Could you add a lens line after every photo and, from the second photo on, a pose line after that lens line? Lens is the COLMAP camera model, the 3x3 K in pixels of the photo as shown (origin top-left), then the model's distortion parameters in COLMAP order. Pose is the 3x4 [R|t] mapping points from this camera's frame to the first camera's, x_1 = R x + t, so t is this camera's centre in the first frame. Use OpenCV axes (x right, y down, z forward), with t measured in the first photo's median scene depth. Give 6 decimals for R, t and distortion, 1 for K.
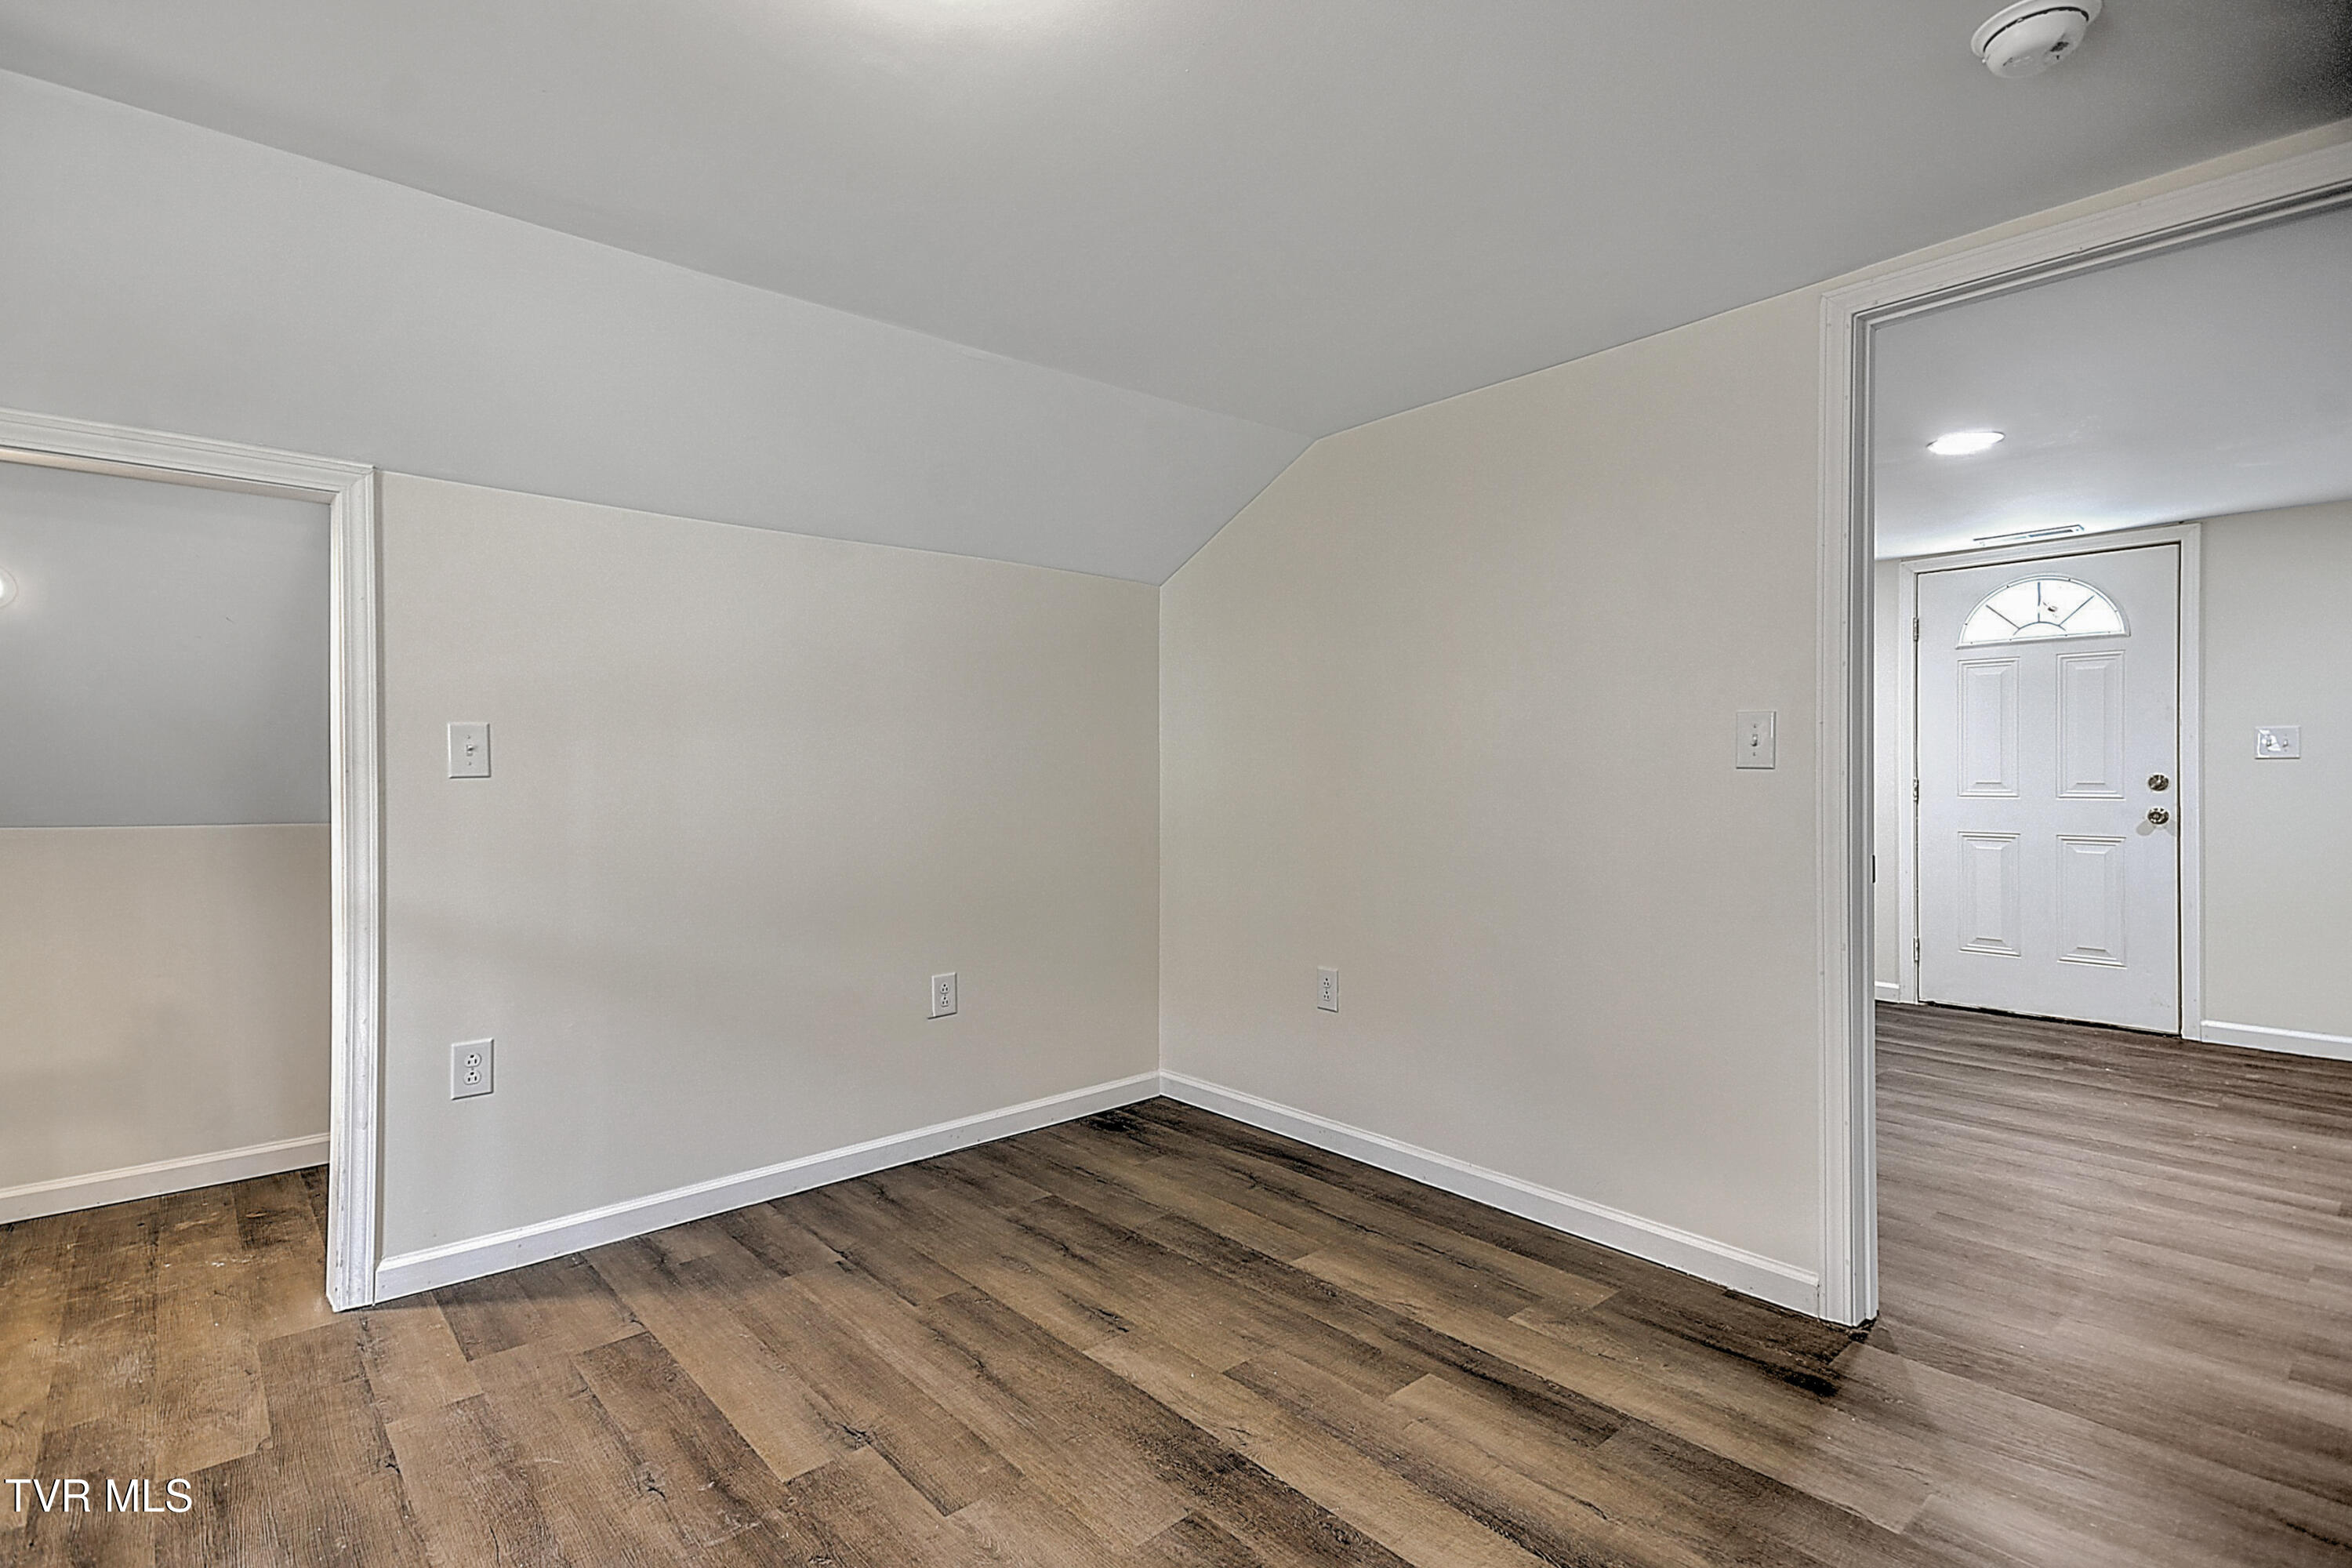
lens RADIAL K [[1124.5, 0, 1168.2], [0, 1124.5, 774.2], [0, 0, 1]] dist [0.020158, -0.000837]
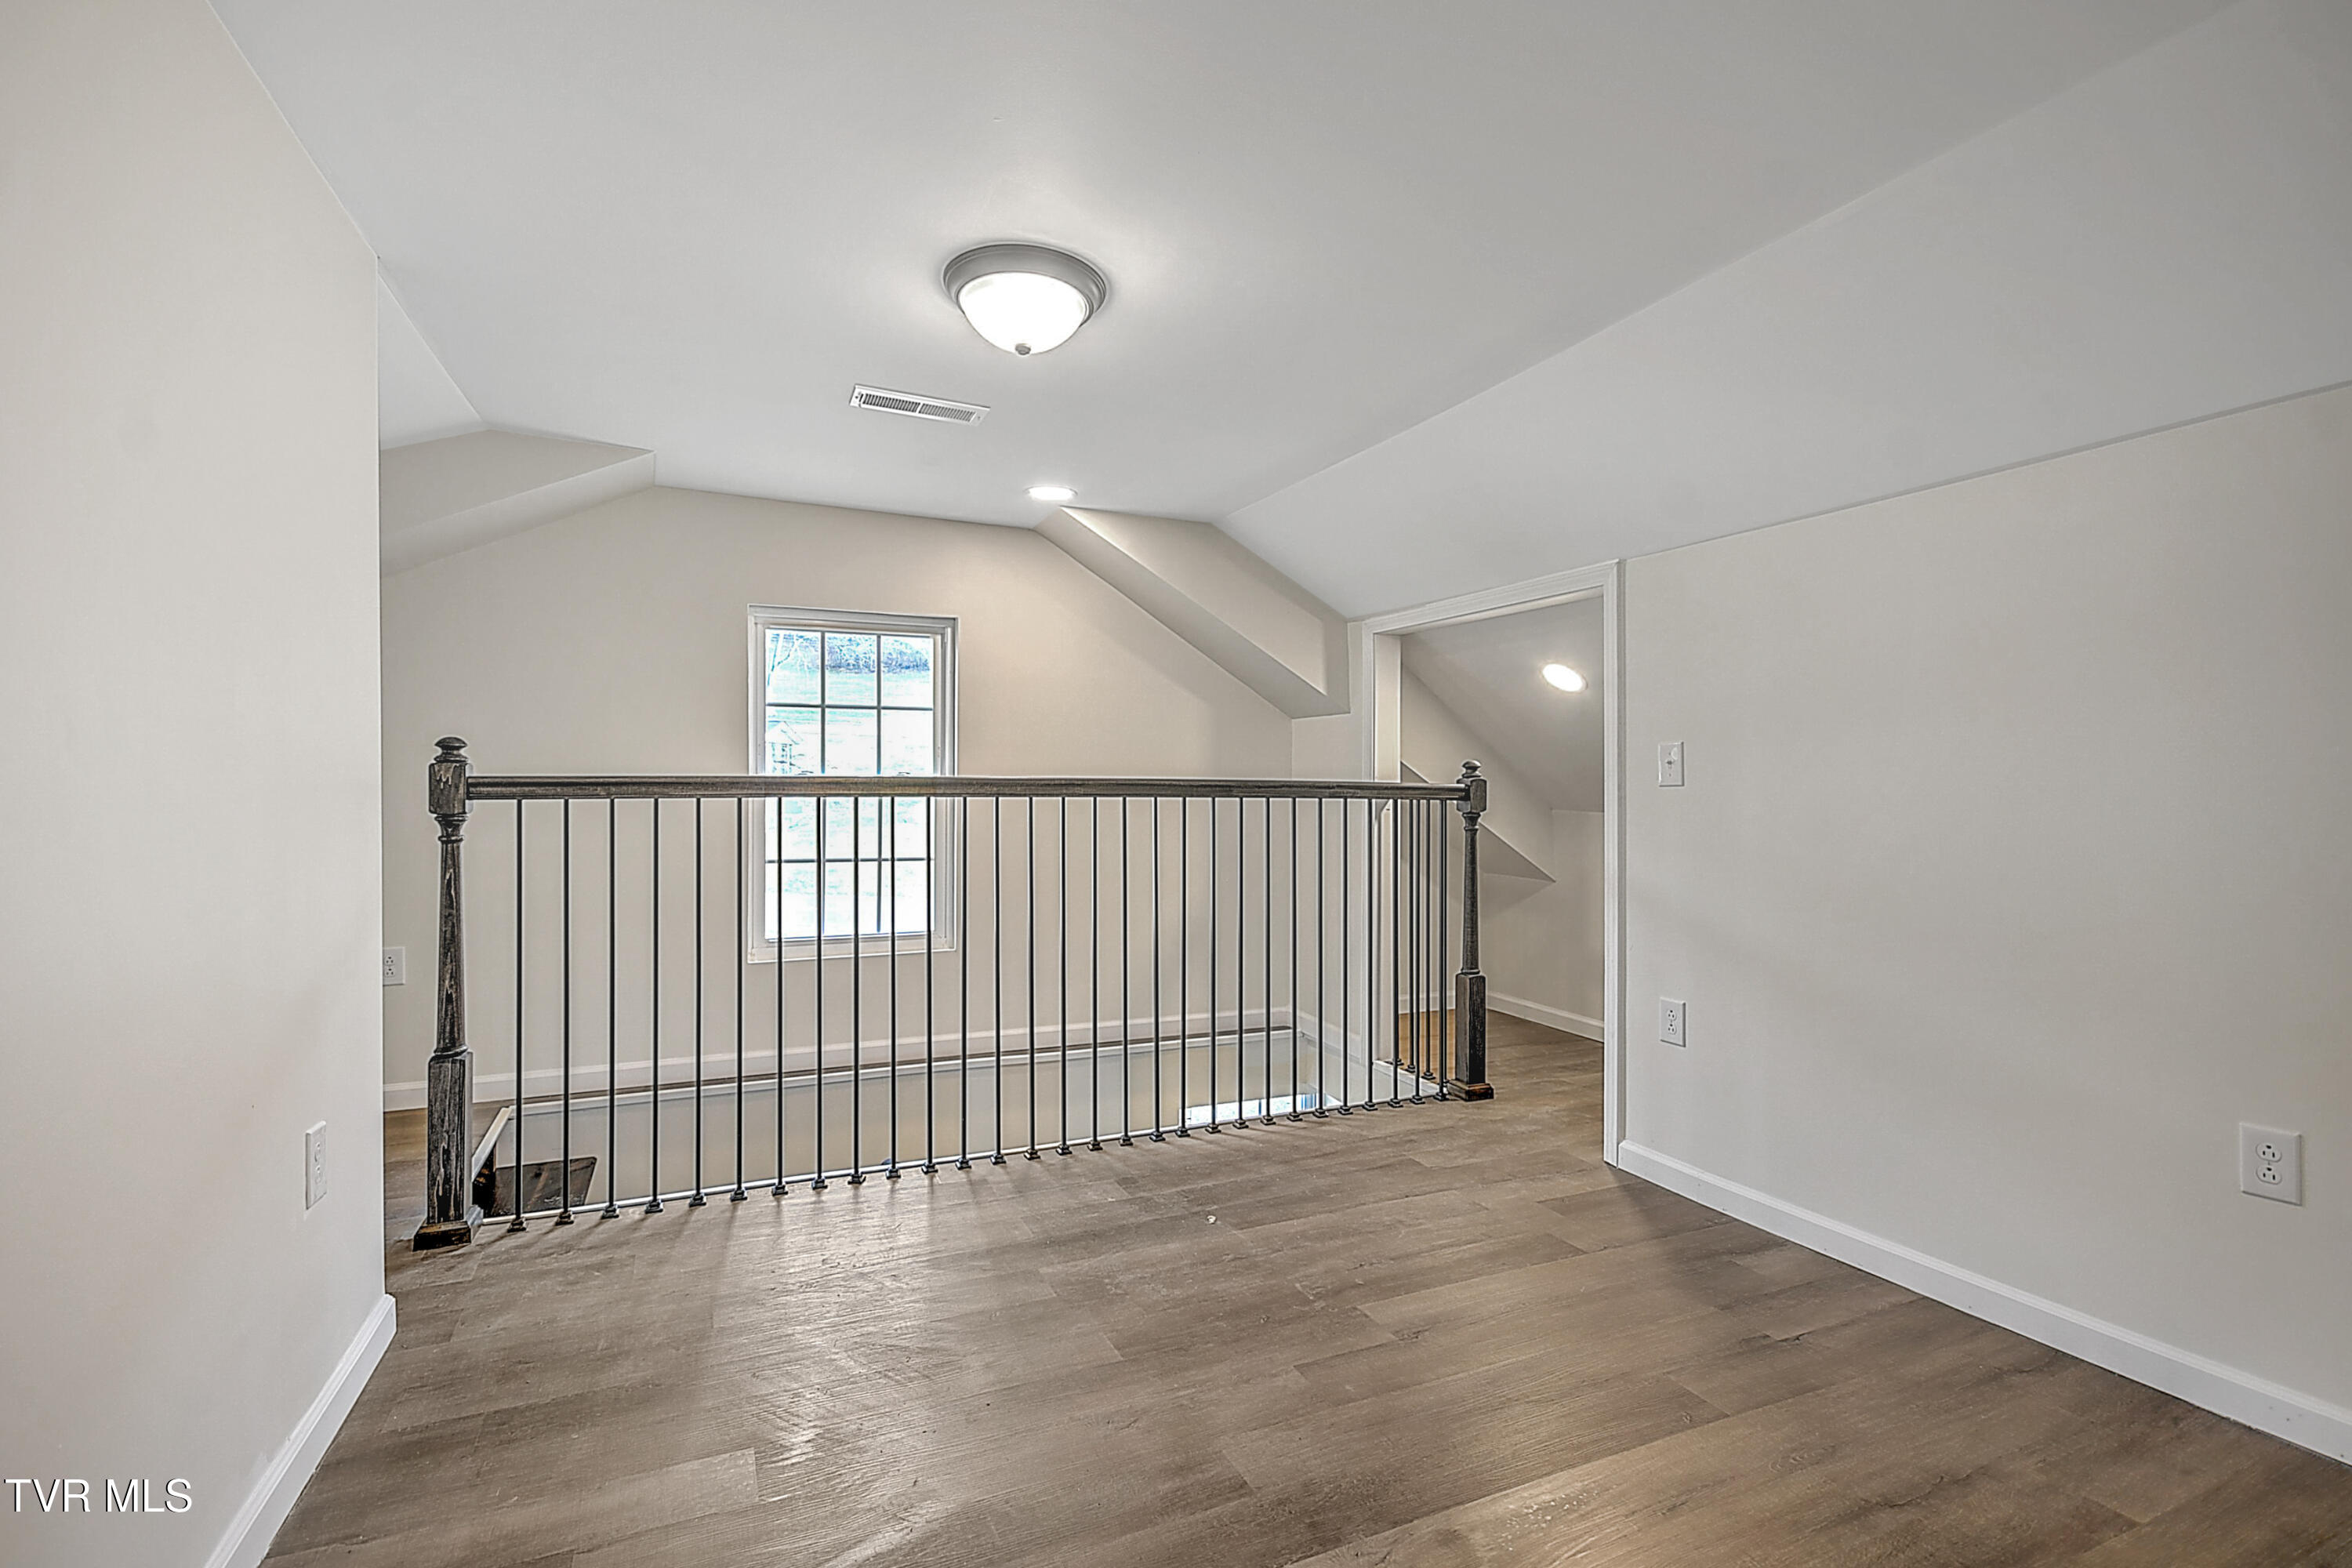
lens RADIAL K [[1058.7, 0, 1145.3], [0, 1058.7, 793.7], [0, 0, 1]] dist [0.014570, -0.009893]
pose [[-0.310468, 0.012541, -0.950501, 0.374845], [-0.001247, 0.999907, 0.013600, -0.001767], [0.950583, 0.005408, -0.310424, 0.461499]]
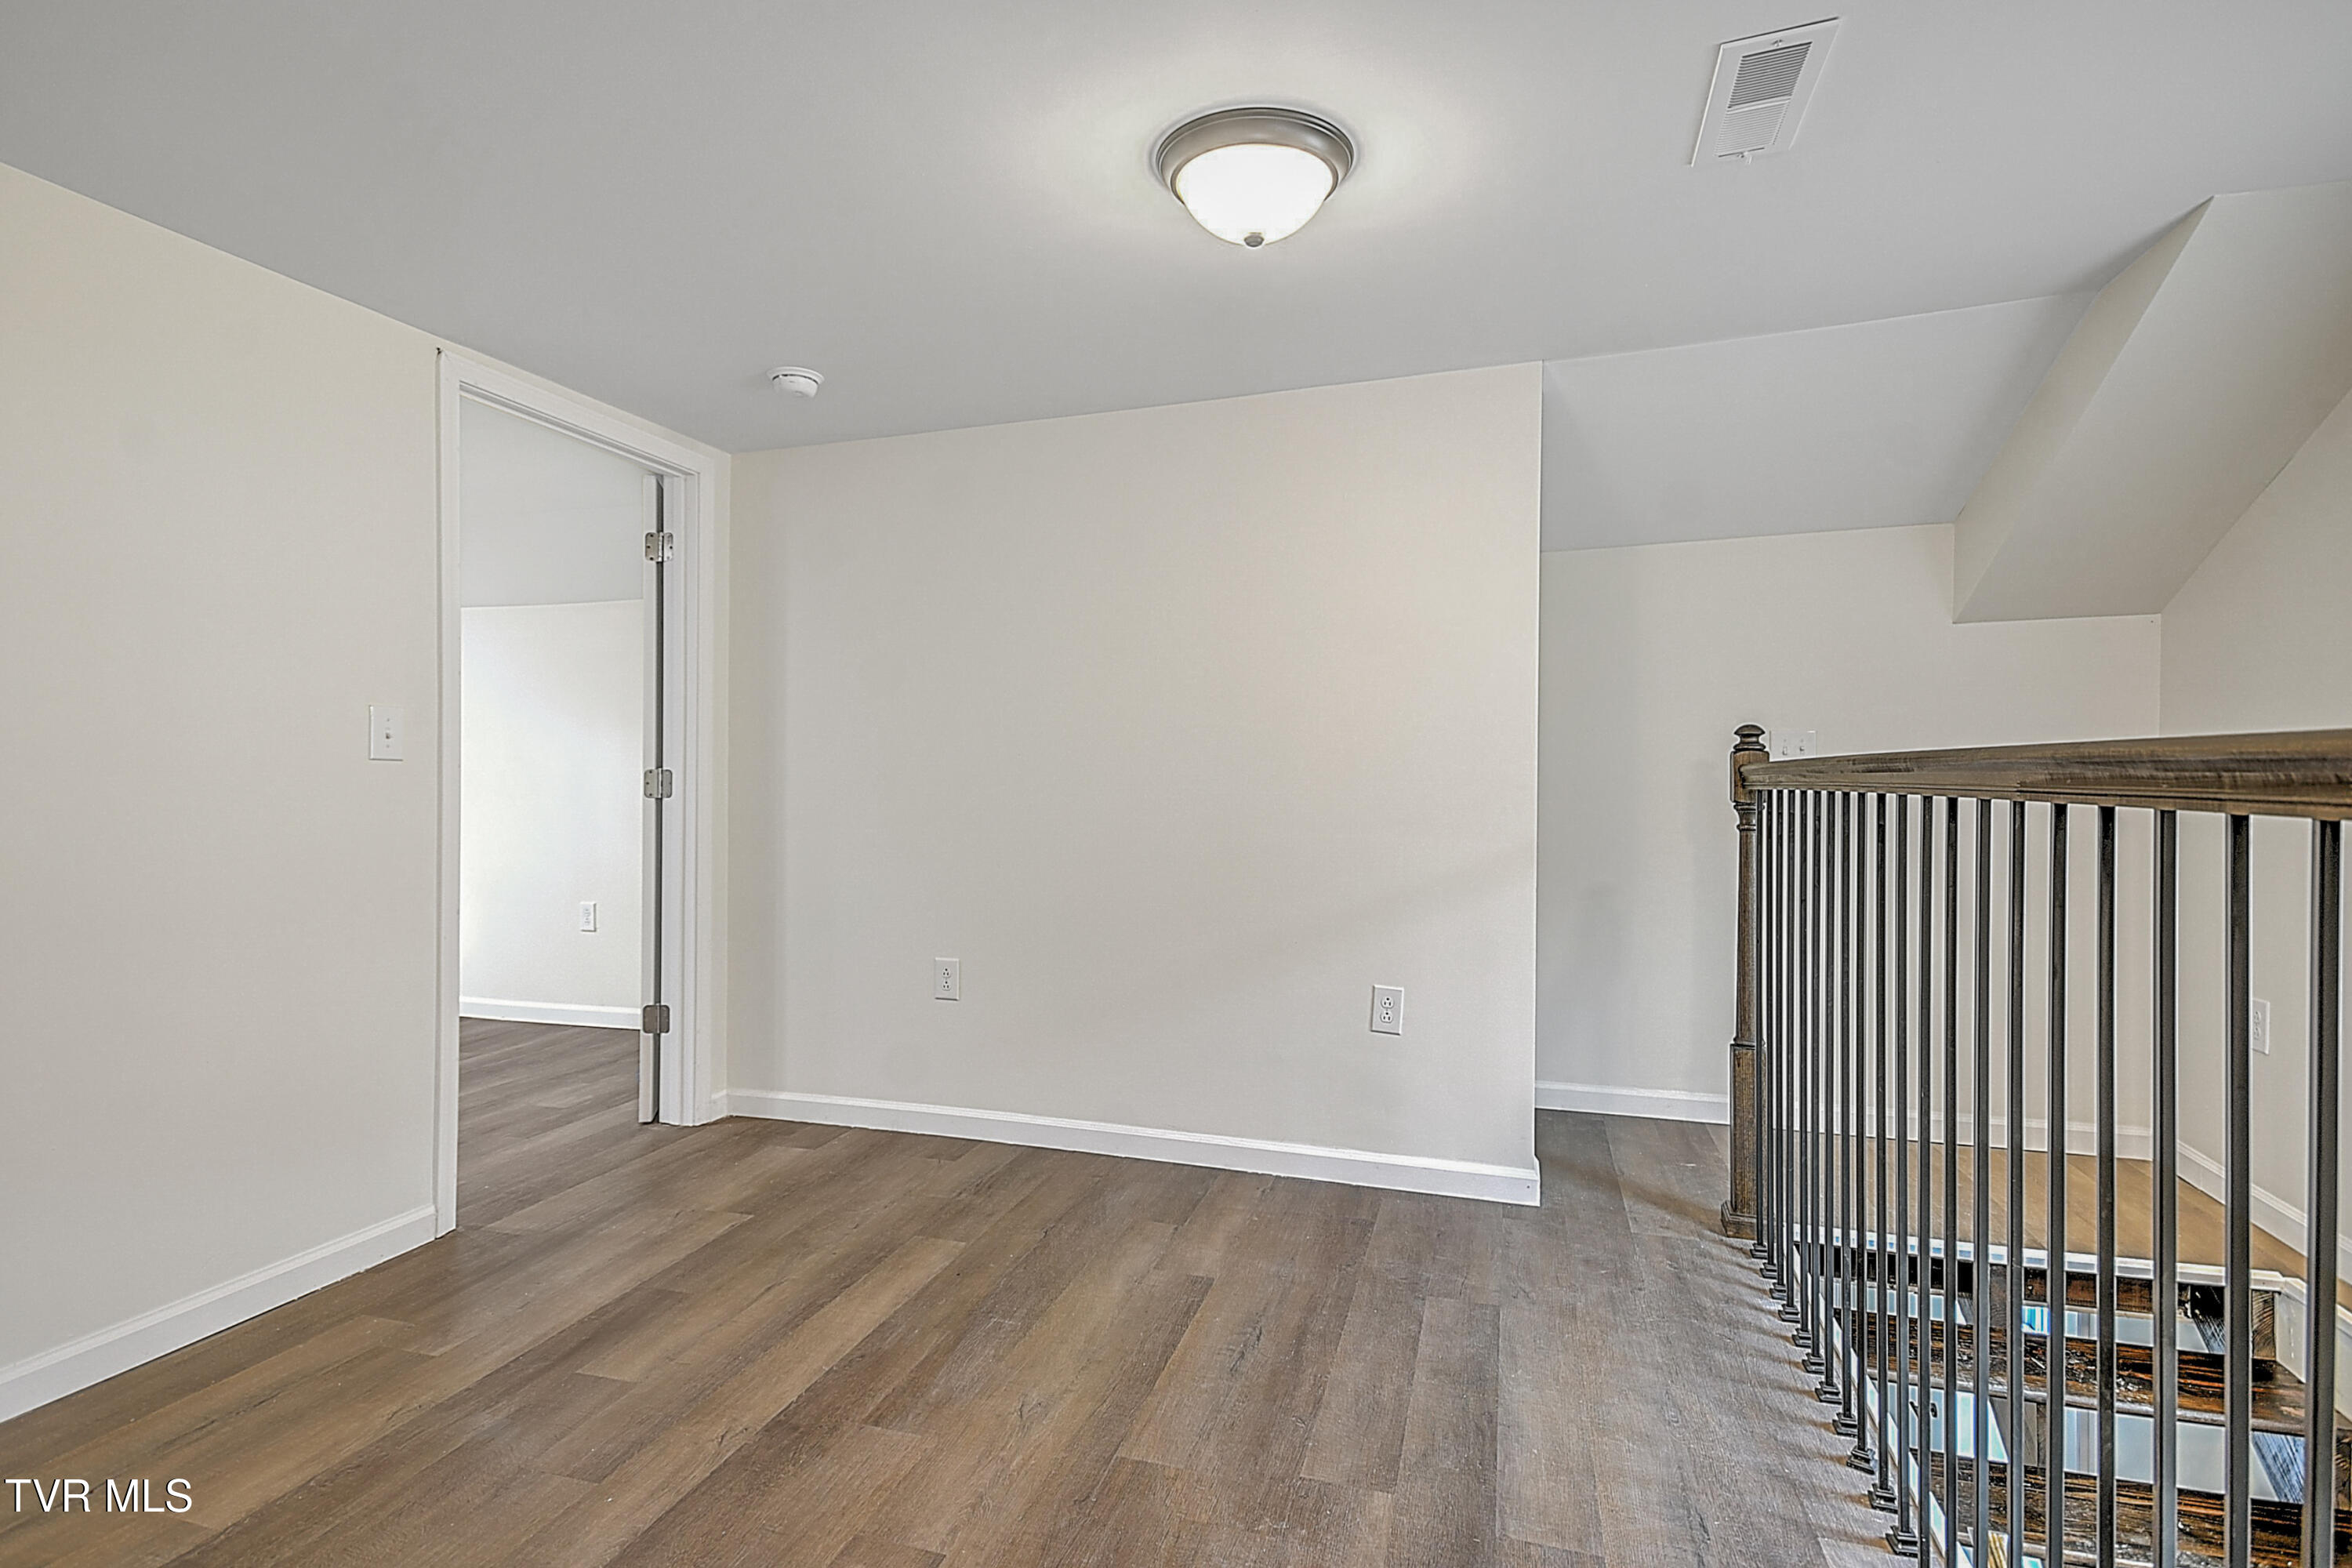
lens RADIAL K [[1124.5, 0, 1169.9], [0, 1124.5, 784.4], [0, 0, 1]] dist [0.020158, -0.000837]
pose [[-0.525529, -0.008470, 0.850734, -0.414206], [-0.003156, 0.999963, 0.008006, 0.003990], [-0.850770, 0.001523, -0.525536, 0.509023]]
